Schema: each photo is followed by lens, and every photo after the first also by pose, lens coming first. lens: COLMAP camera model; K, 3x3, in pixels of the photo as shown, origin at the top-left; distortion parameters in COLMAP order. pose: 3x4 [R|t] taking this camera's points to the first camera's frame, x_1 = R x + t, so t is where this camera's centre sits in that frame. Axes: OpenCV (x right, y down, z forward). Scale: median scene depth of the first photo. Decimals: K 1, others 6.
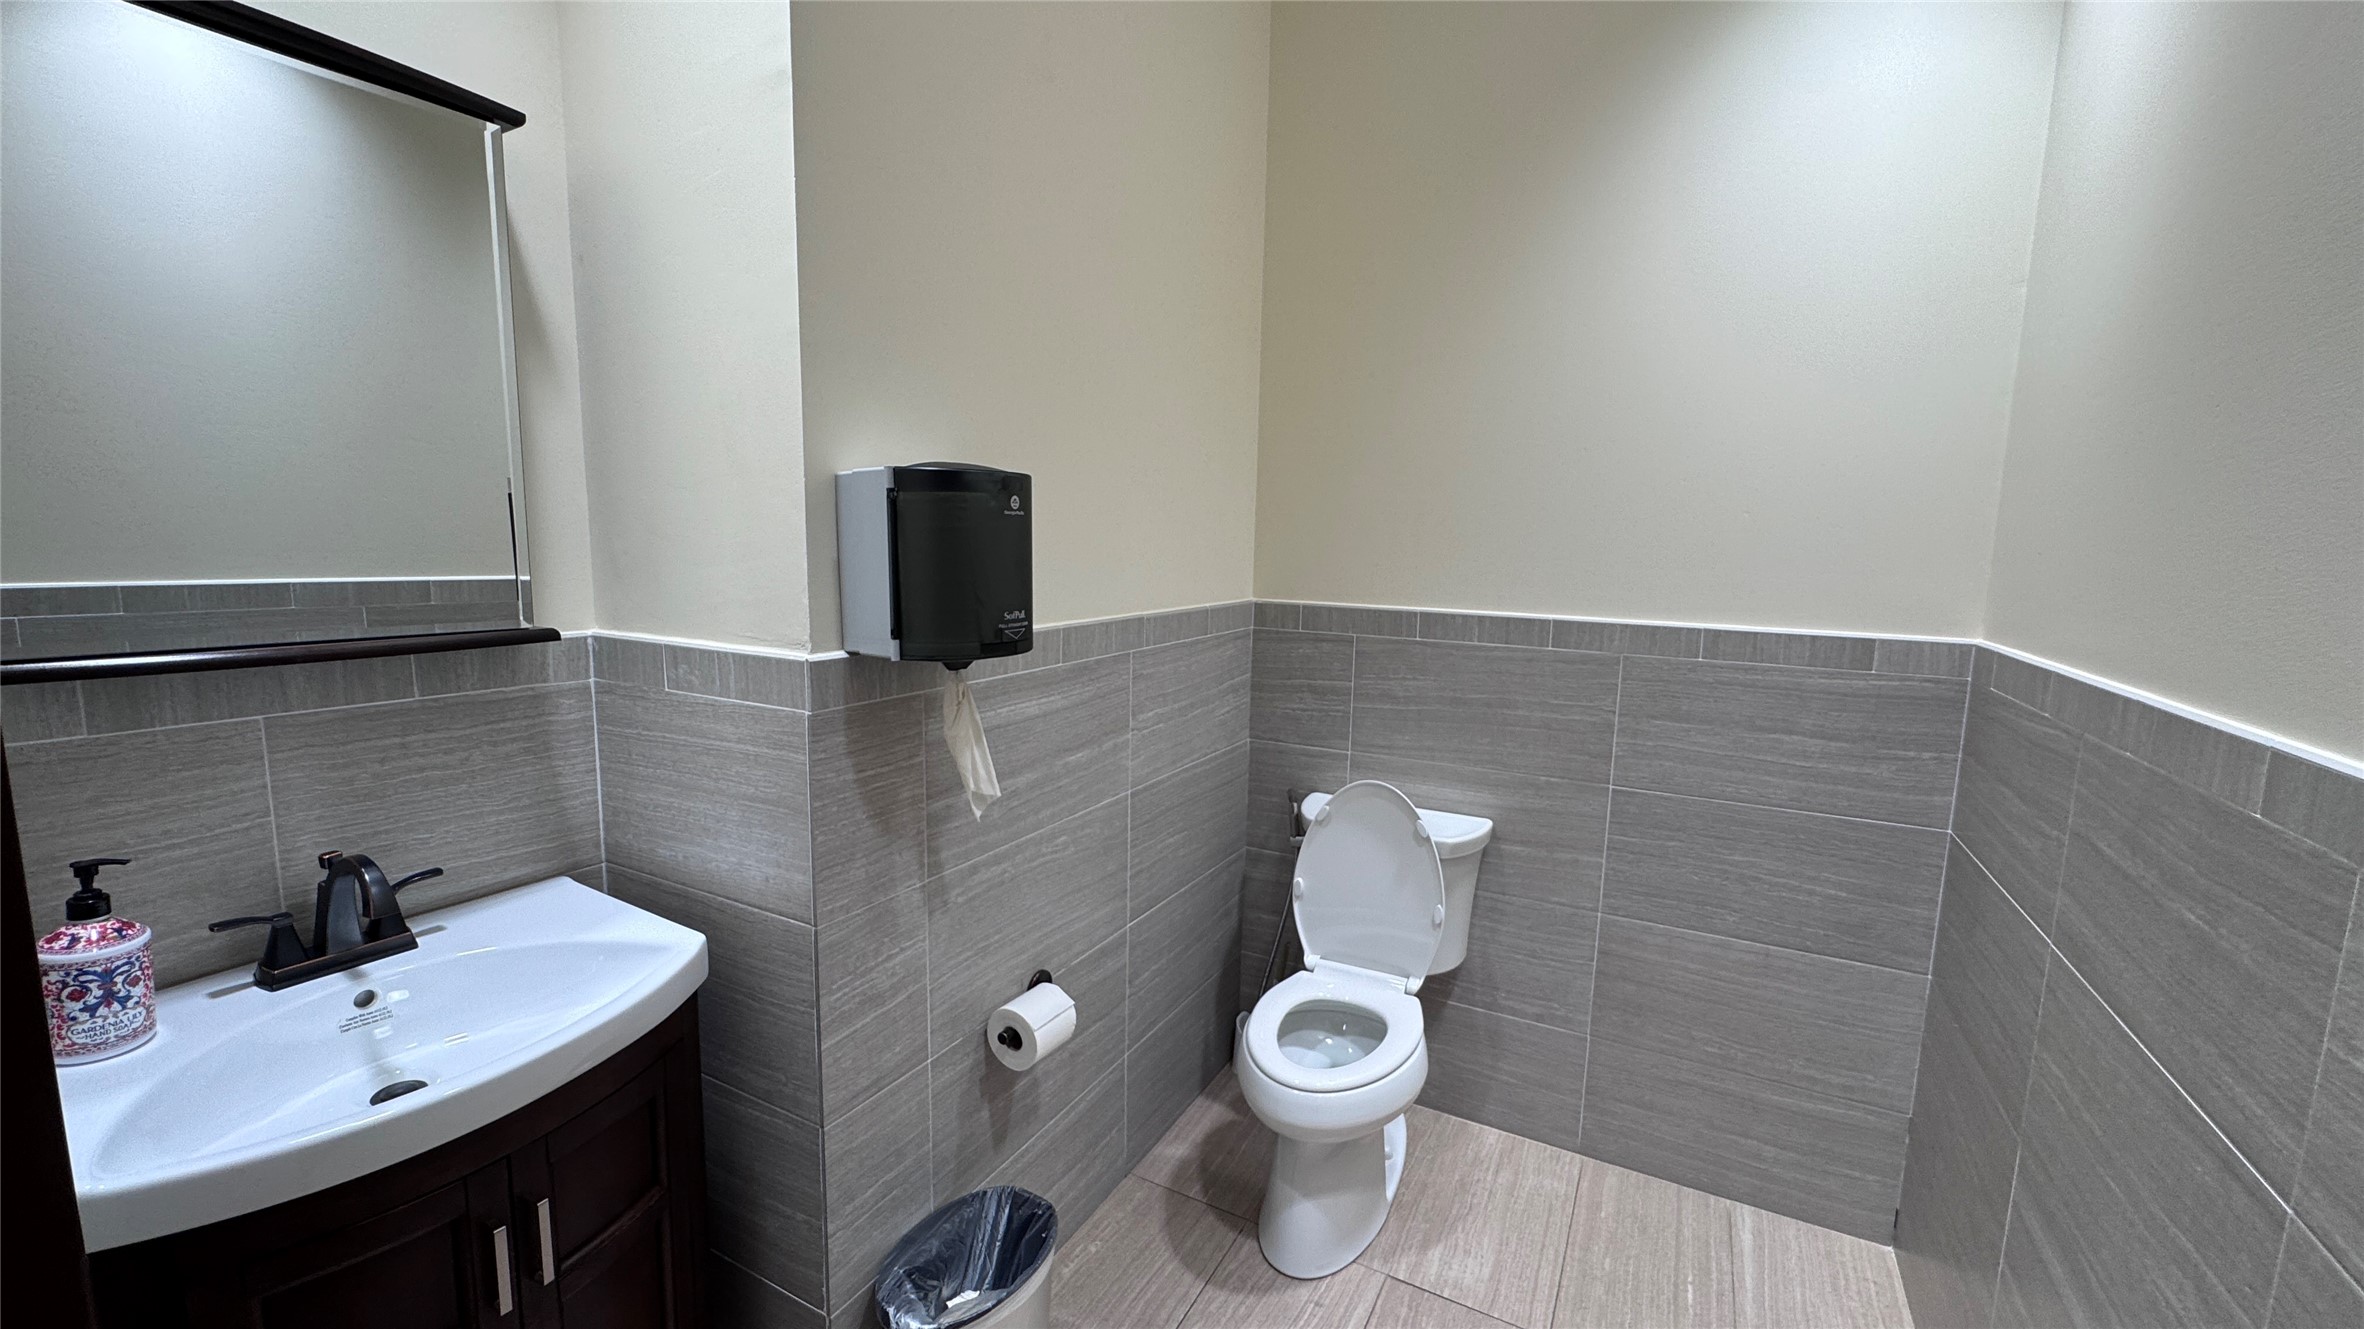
lens RADIAL K [[943.8, 0, 1181.7], [0, 943.8, 667.3], [0, 0, 1]] dist [-0.001498, -0.000351]
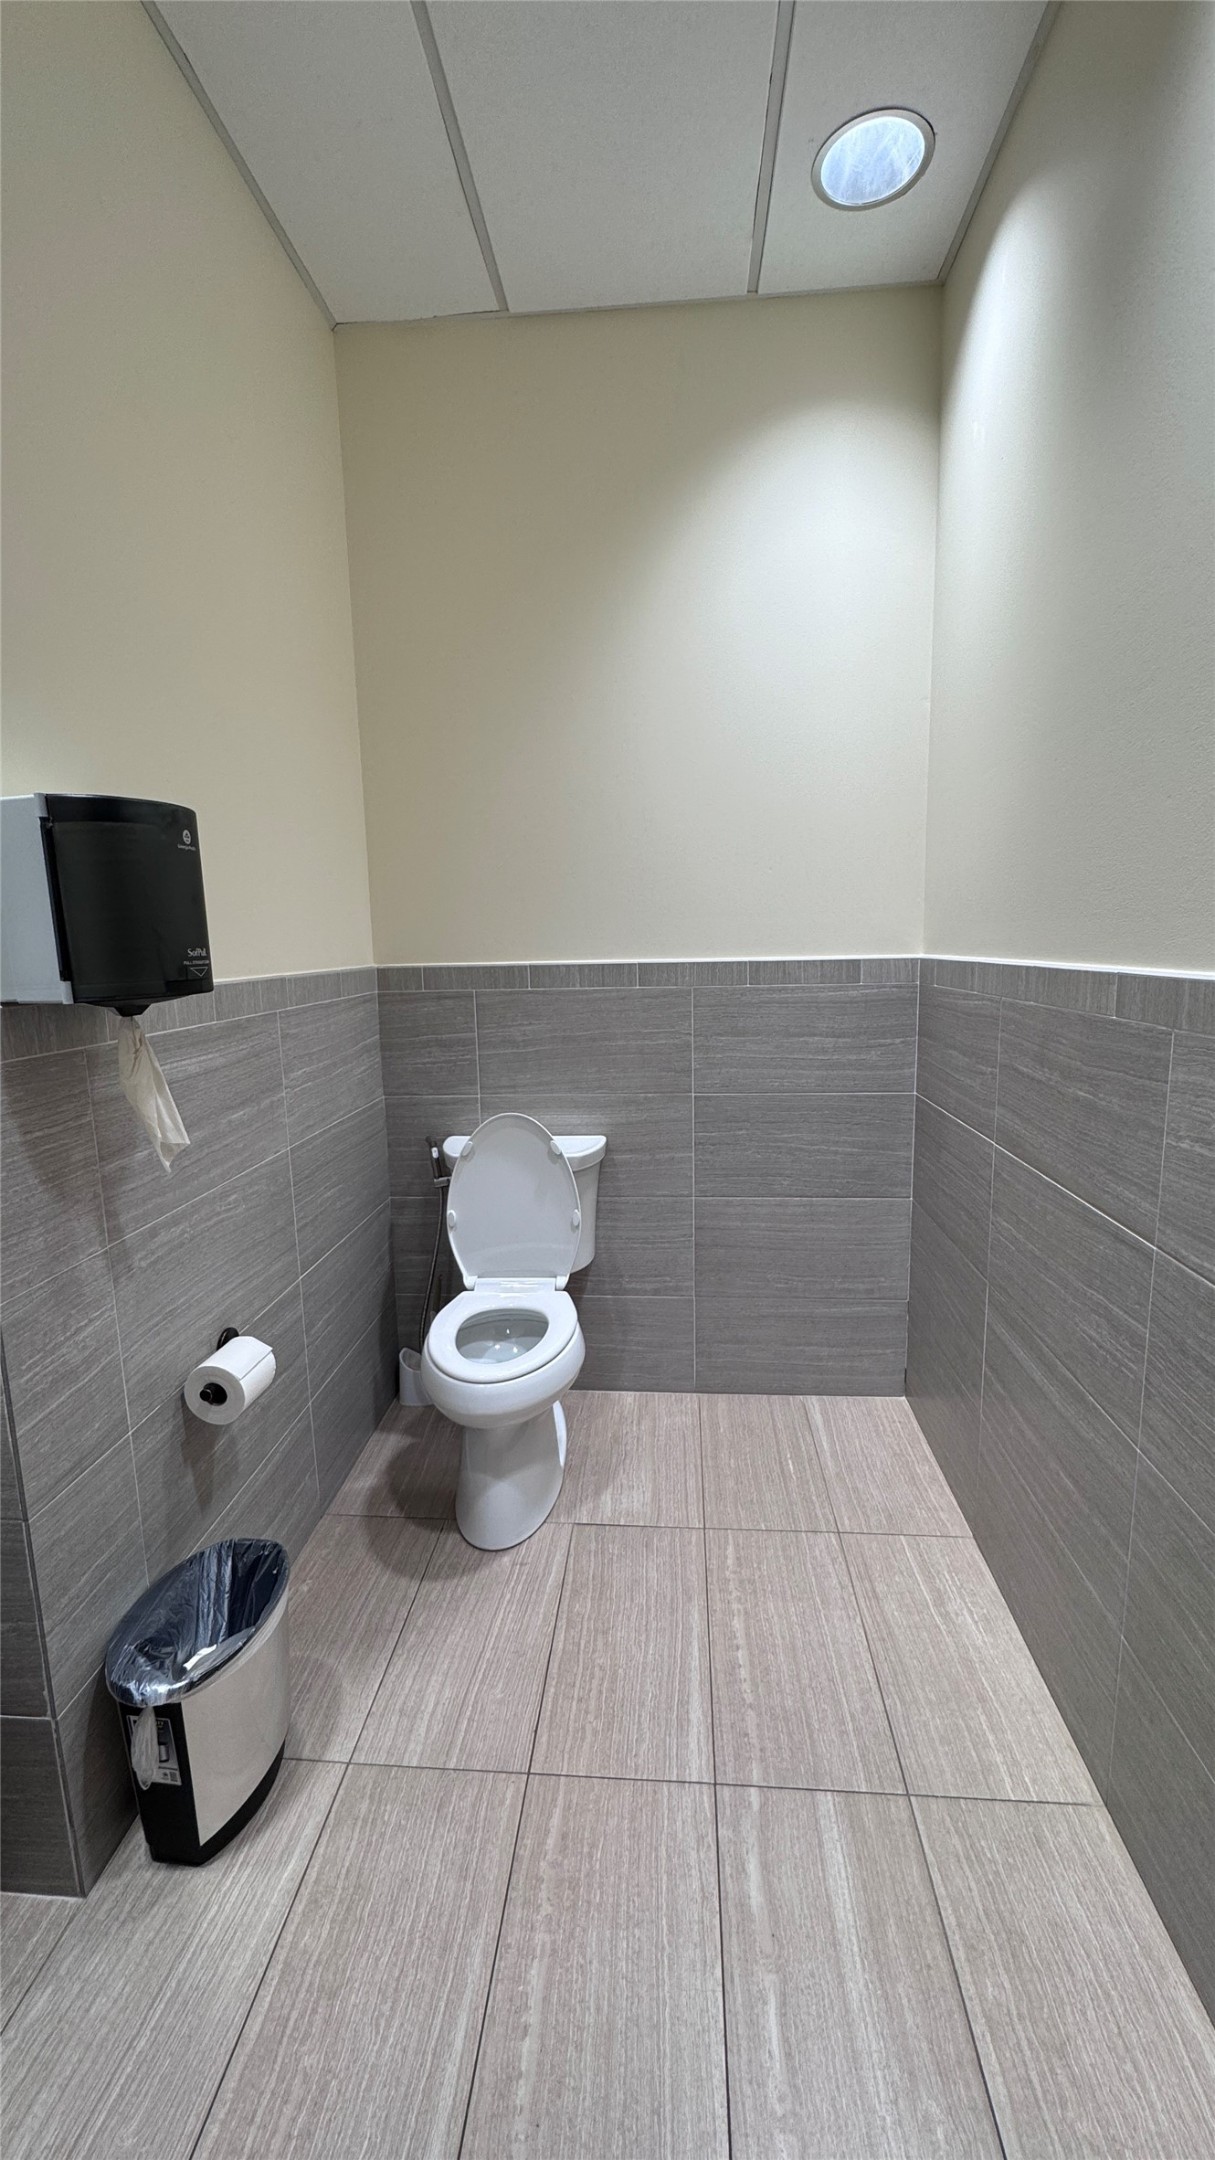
lens RADIAL K [[862.4, 0, 607.5], [0, 862.4, 1080.0], [0, 0, 1]] dist [-0.001498, -0.000351]
pose [[0.913885, -0.105023, 0.392154, -0.107235], [0.096779, 0.994470, 0.040794, 0.058180], [-0.394269, 0.000671, 0.918995, -0.000732]]
